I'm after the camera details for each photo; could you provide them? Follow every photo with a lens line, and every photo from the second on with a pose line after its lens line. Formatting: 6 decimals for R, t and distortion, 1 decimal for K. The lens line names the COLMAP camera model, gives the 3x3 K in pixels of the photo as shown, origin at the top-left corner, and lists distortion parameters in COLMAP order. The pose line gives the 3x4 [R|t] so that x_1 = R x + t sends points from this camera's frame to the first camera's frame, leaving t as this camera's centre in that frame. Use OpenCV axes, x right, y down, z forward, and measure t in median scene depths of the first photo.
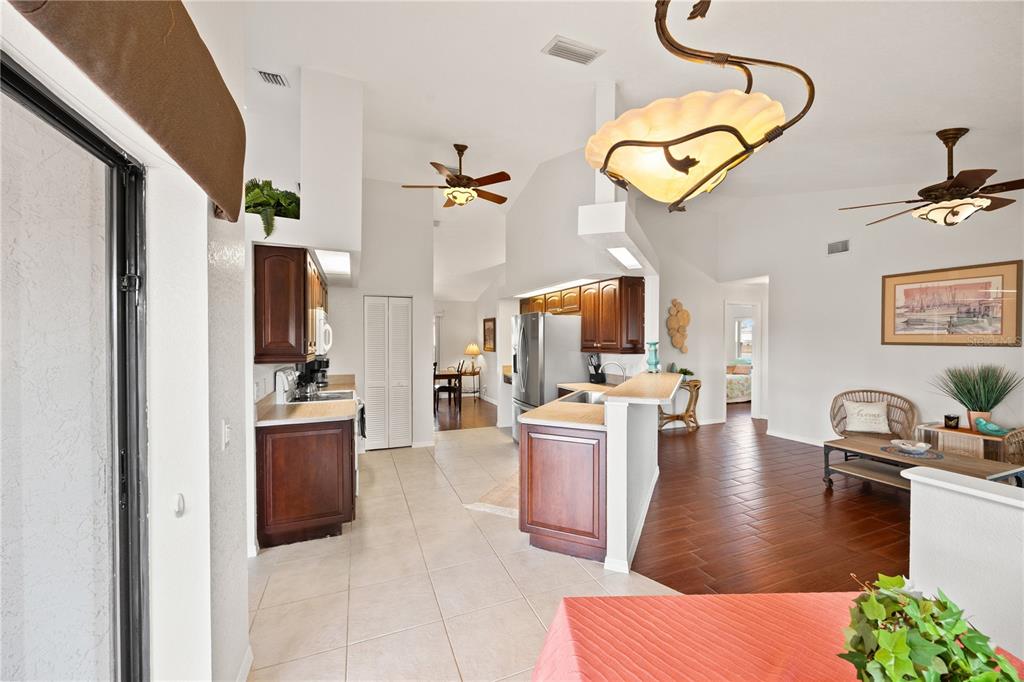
lens RADIAL K [[395.0, 0, 513.8], [0, 395.0, 341.7], [0, 0, 1]] dist [-0.000248, -0.000015]
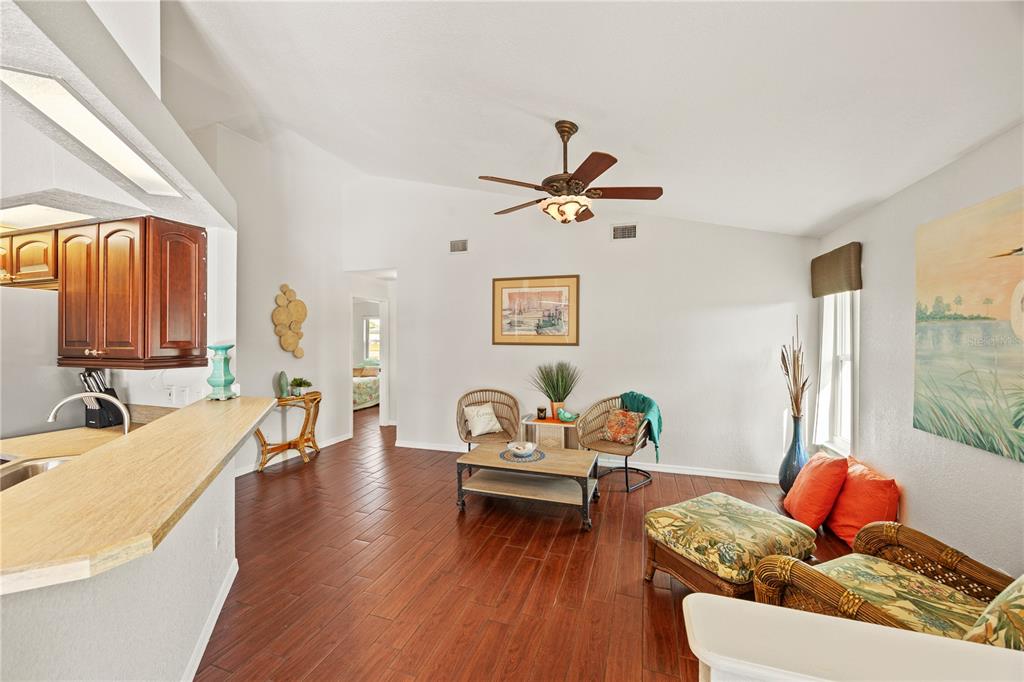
lens RADIAL K [[395.0, 0, 513.8], [0, 395.0, 341.7], [0, 0, 1]] dist [-0.000248, -0.000015]
pose [[0.643806, -0.005776, 0.765167, 0.160962], [0.004020, 0.999983, 0.004166, -0.004024], [-0.765178, 0.000394, 0.643819, 0.271383]]
